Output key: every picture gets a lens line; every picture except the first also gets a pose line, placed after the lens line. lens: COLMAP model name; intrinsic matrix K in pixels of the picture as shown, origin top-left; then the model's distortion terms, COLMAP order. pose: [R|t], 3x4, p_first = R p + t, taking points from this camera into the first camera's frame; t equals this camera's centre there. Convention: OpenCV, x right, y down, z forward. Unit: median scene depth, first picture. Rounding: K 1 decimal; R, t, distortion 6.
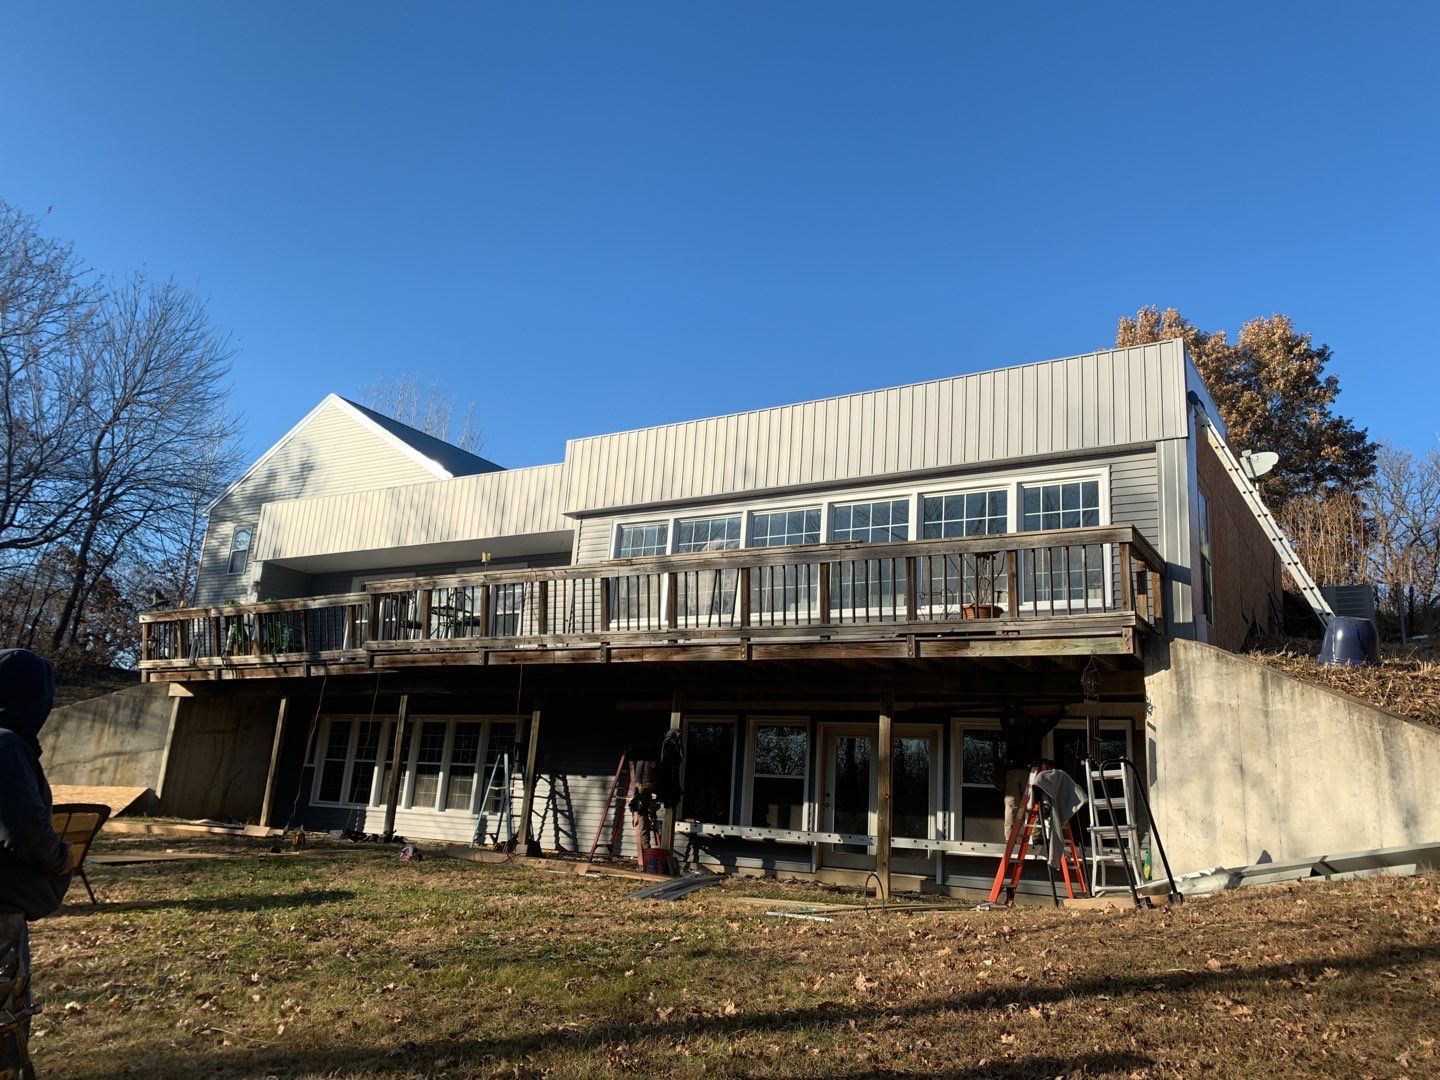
lens RADIAL K [[1096.0, 0, 716.7], [0, 1096.0, 531.1], [0, 0, 1]] dist [0.075795, -0.091012]
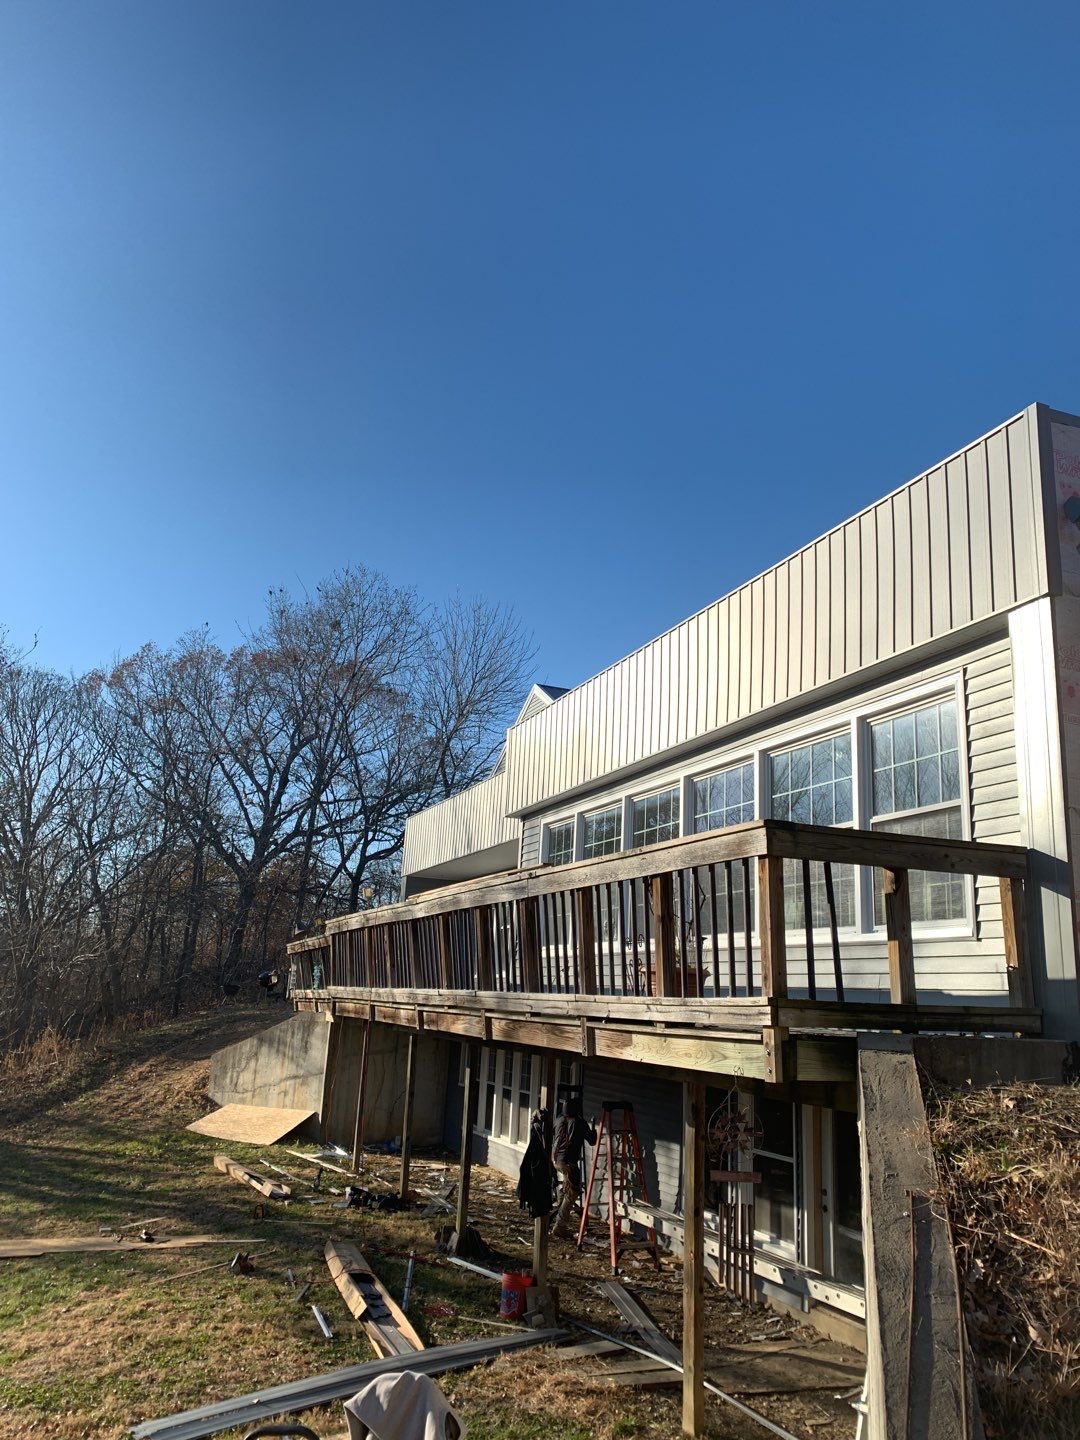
lens RADIAL K [[1099.7, 0, 540.6], [0, 1099.7, 738.3], [0, 0, 1]] dist [0.070048, -0.089977]
pose [[0.814390, -0.163672, -0.556759, 0.376964], [0.152515, 0.986042, -0.066781, -0.016223], [0.559918, -0.030529, 0.827985, 0.336263]]
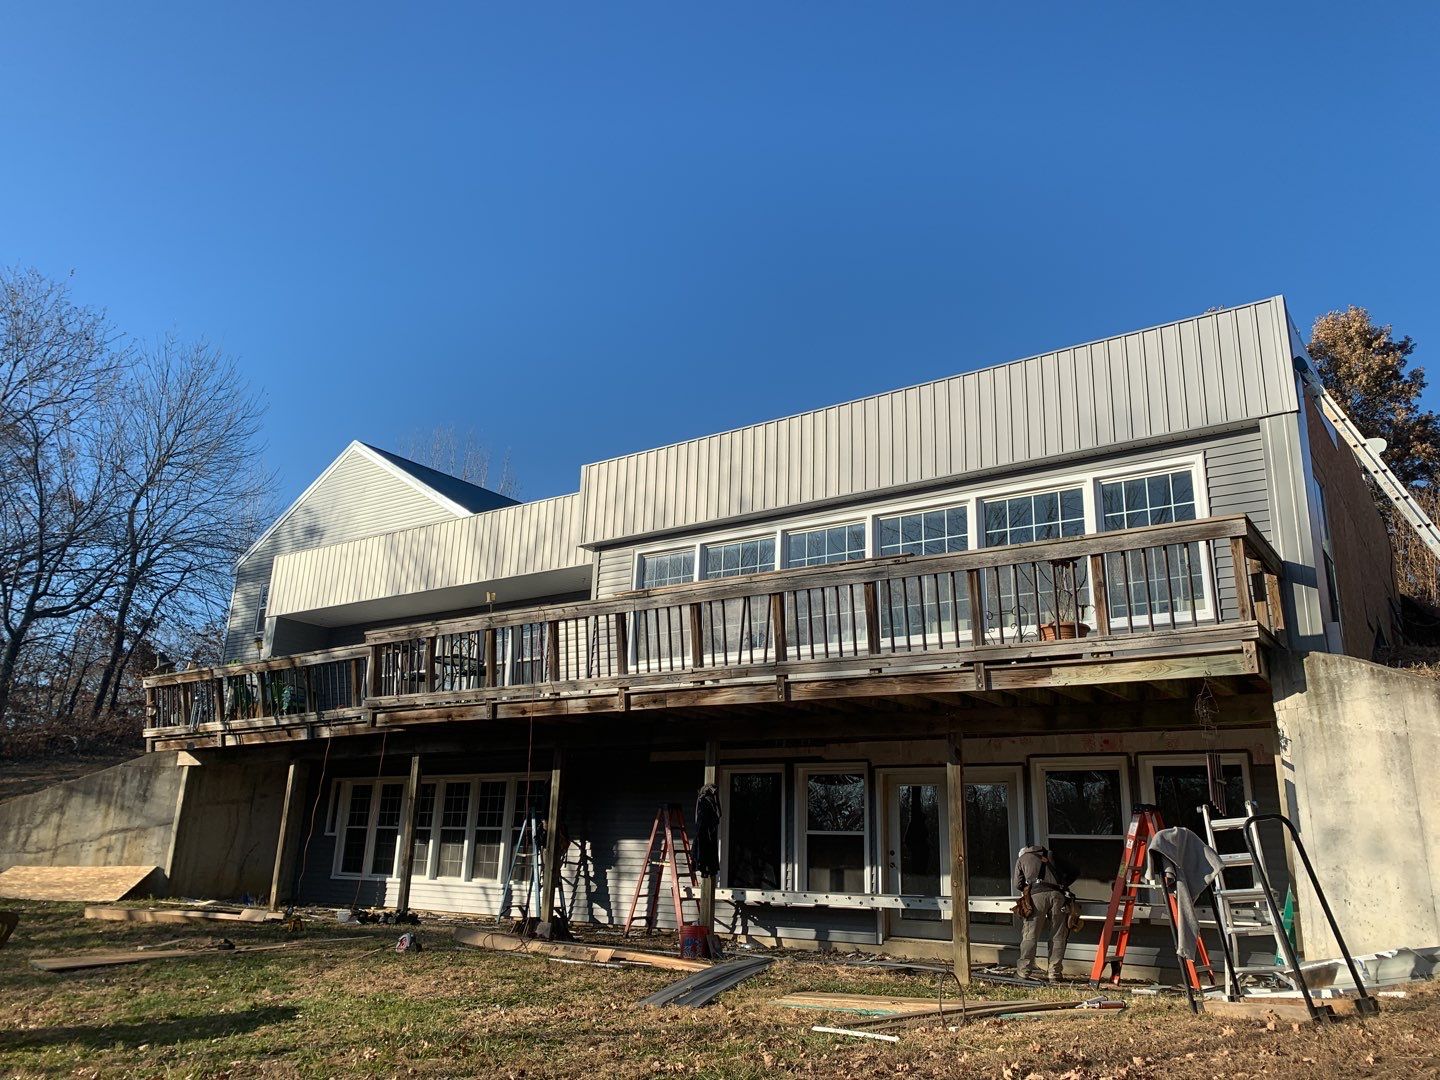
lens RADIAL K [[1096.0, 0, 716.7], [0, 1096.0, 531.1], [0, 0, 1]] dist [0.075795, -0.091012]
pose [[0.997594, -0.049289, -0.048744, 0.017602], [0.047405, 0.998111, -0.039091, 0.012861], [0.050579, 0.036687, 0.998046, 0.109267]]
